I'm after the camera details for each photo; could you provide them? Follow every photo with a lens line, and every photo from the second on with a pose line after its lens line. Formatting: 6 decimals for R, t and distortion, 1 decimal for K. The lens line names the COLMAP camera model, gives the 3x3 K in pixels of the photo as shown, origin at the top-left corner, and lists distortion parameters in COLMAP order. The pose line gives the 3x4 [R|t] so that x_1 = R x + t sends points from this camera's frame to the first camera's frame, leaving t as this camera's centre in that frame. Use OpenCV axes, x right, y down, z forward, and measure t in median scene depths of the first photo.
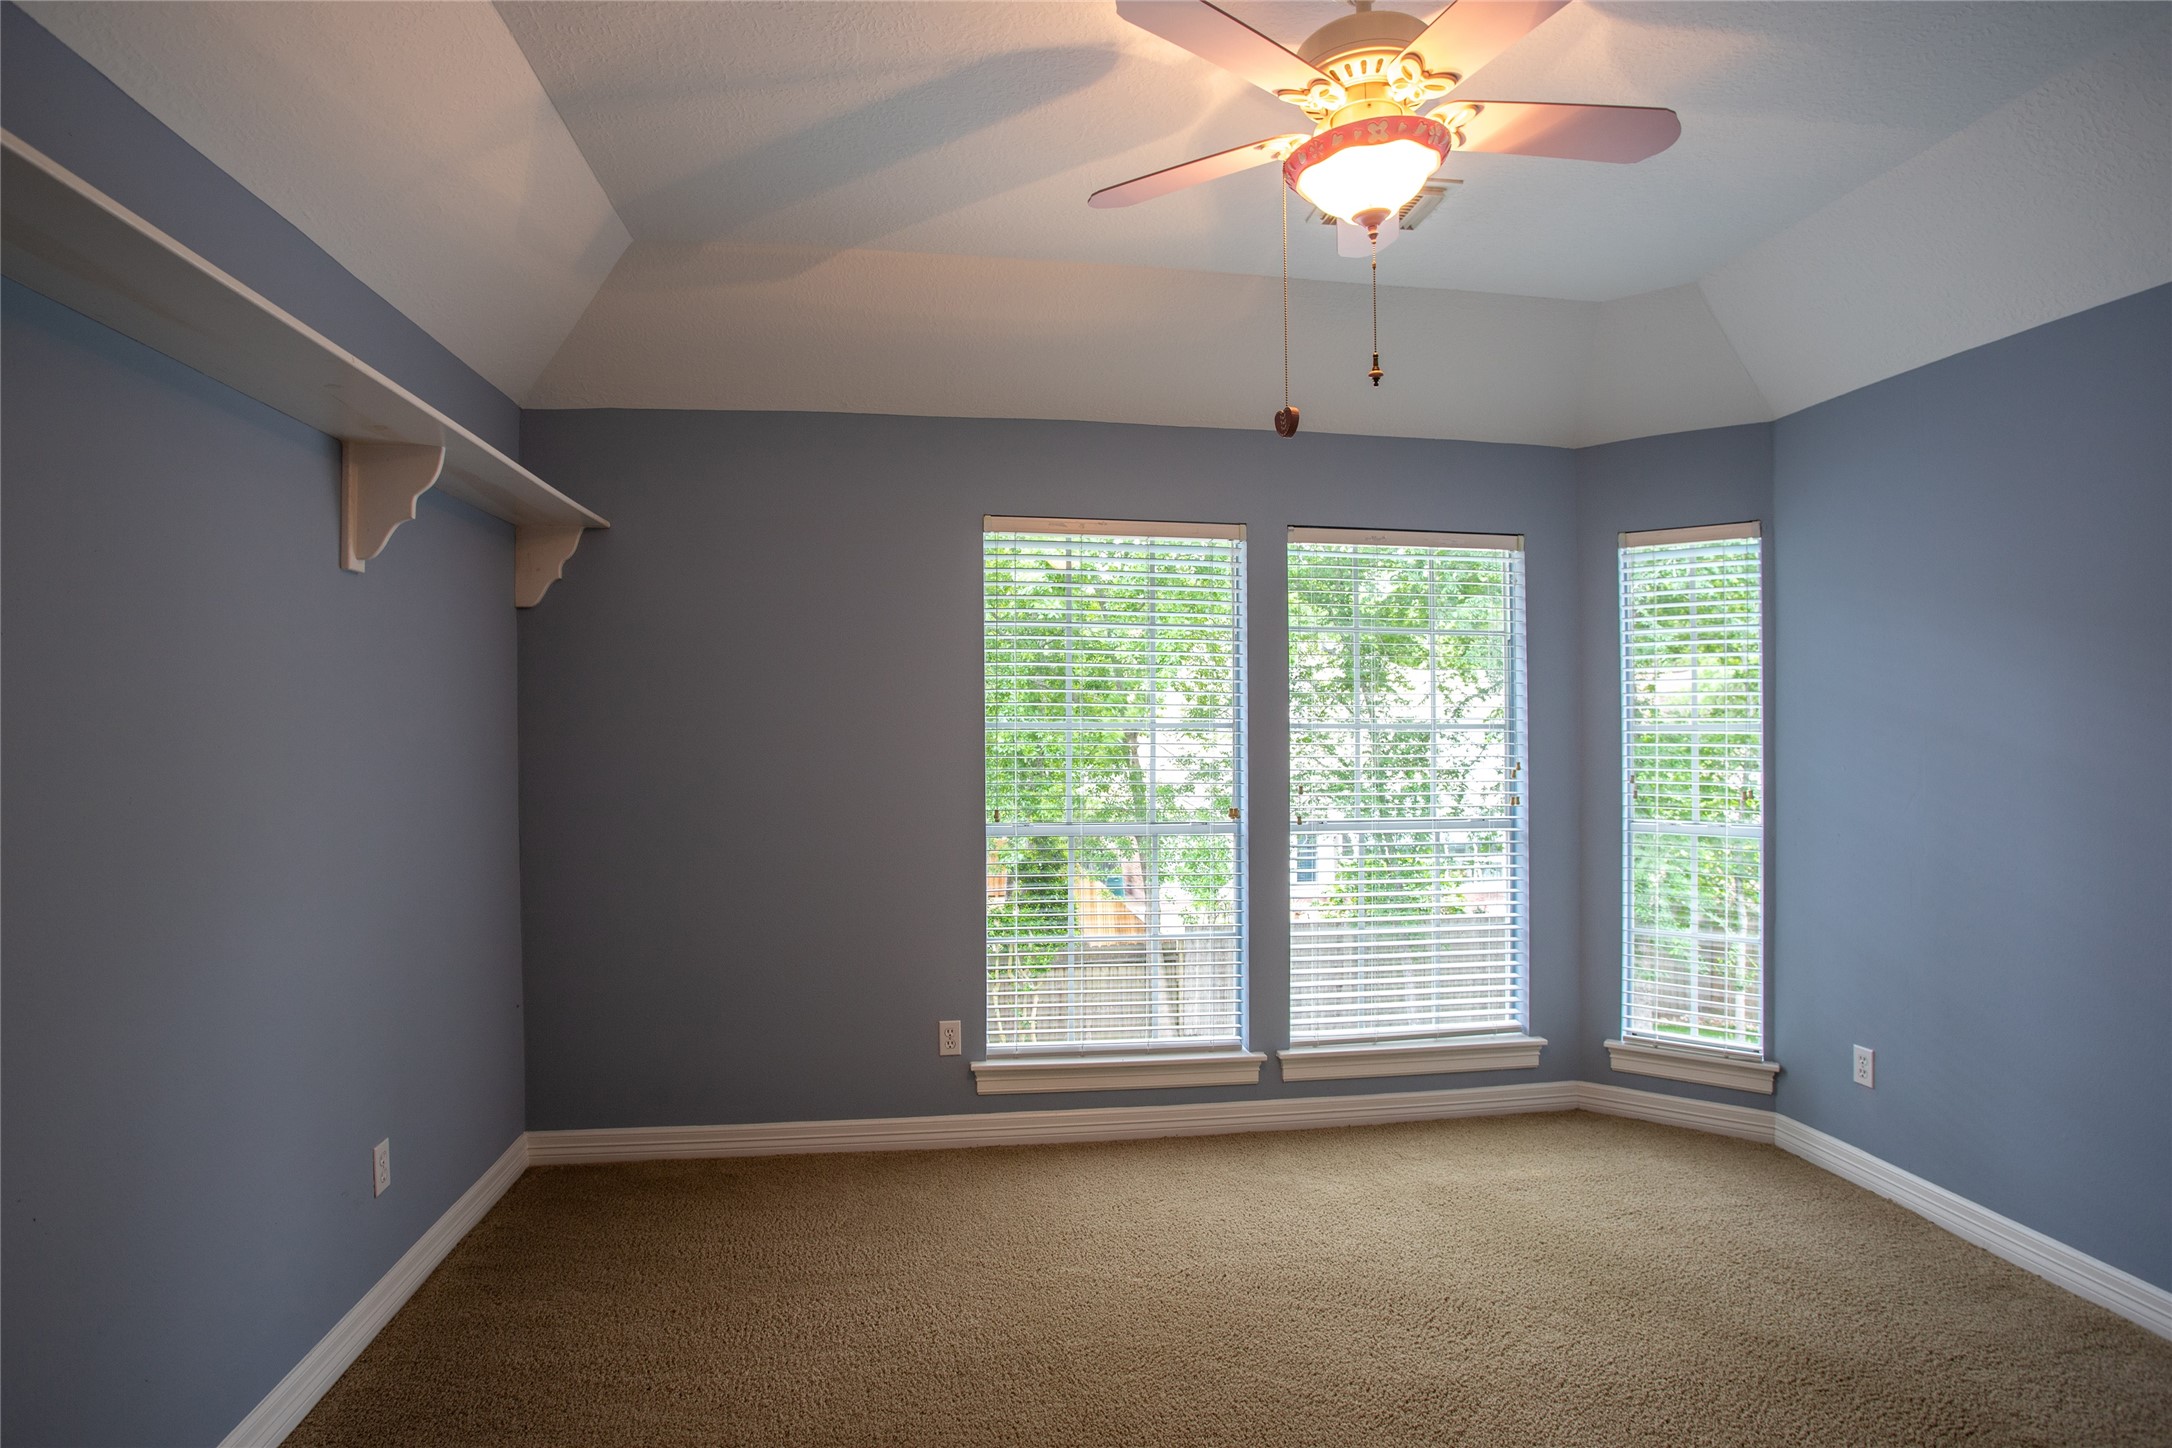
lens RADIAL K [[1143.7, 0, 1055.8], [0, 1143.7, 706.6], [0, 0, 1]] dist [-0.021912, 0.018827]
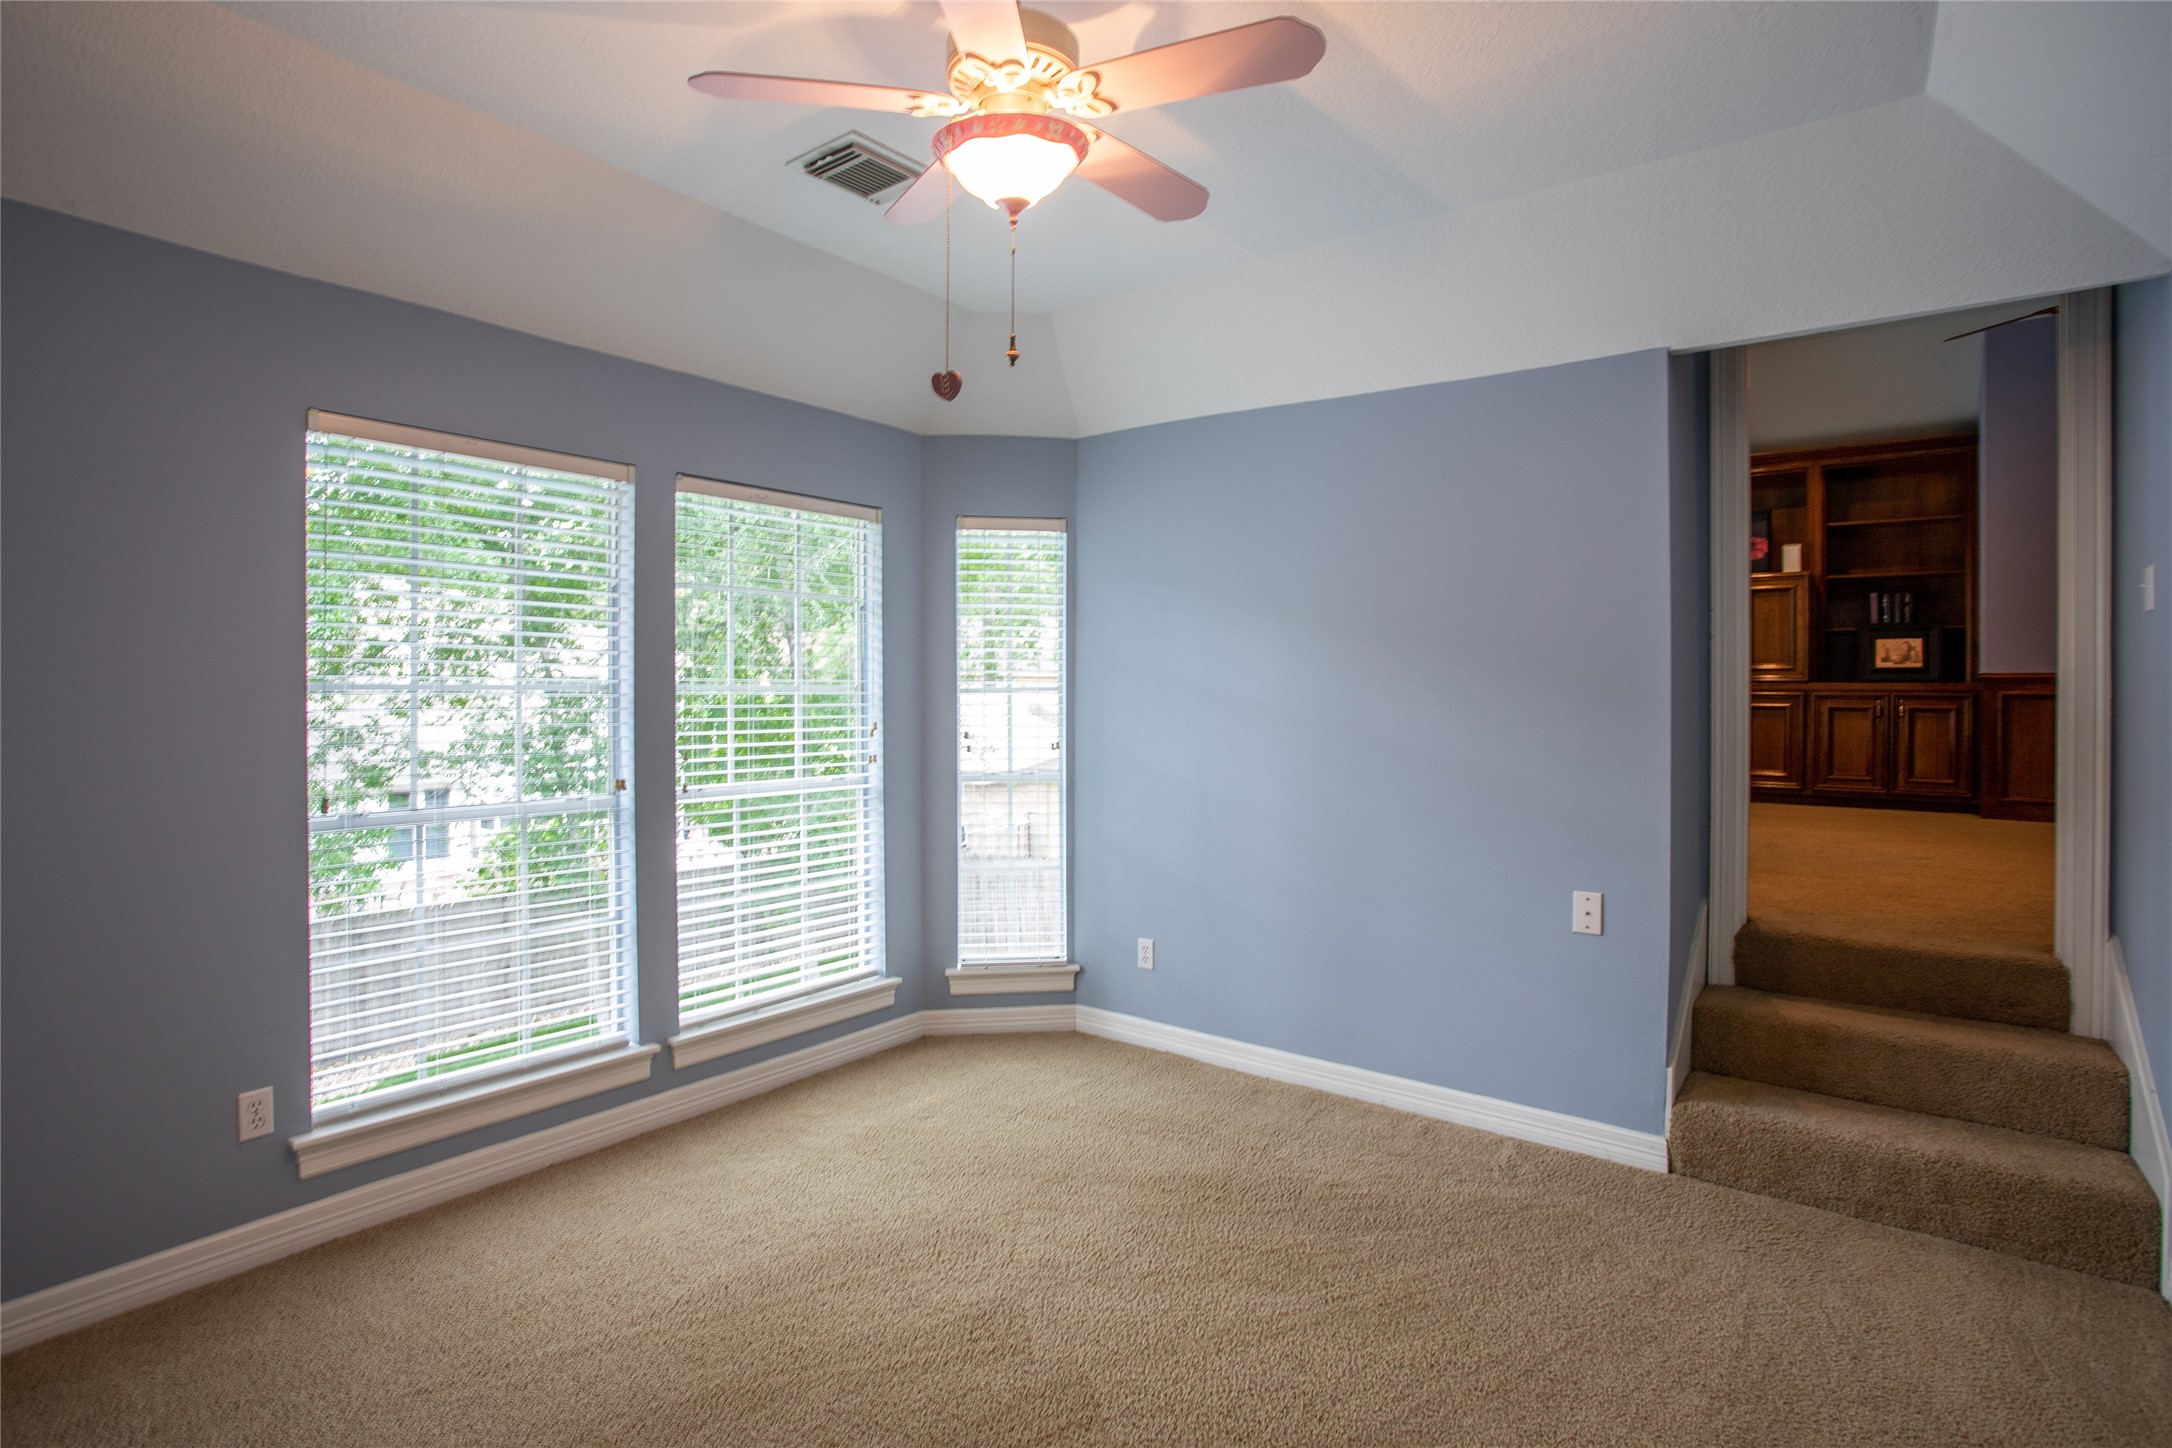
lens RADIAL K [[1143.7, 0, 1090.4], [0, 1143.7, 669.3], [0, 0, 1]] dist [-0.021912, 0.018827]
pose [[0.722273, 0.012280, 0.691499, -0.210248], [-0.013800, 0.999899, -0.003343, 0.000174], [-0.691470, -0.007128, 0.722370, 0.102496]]
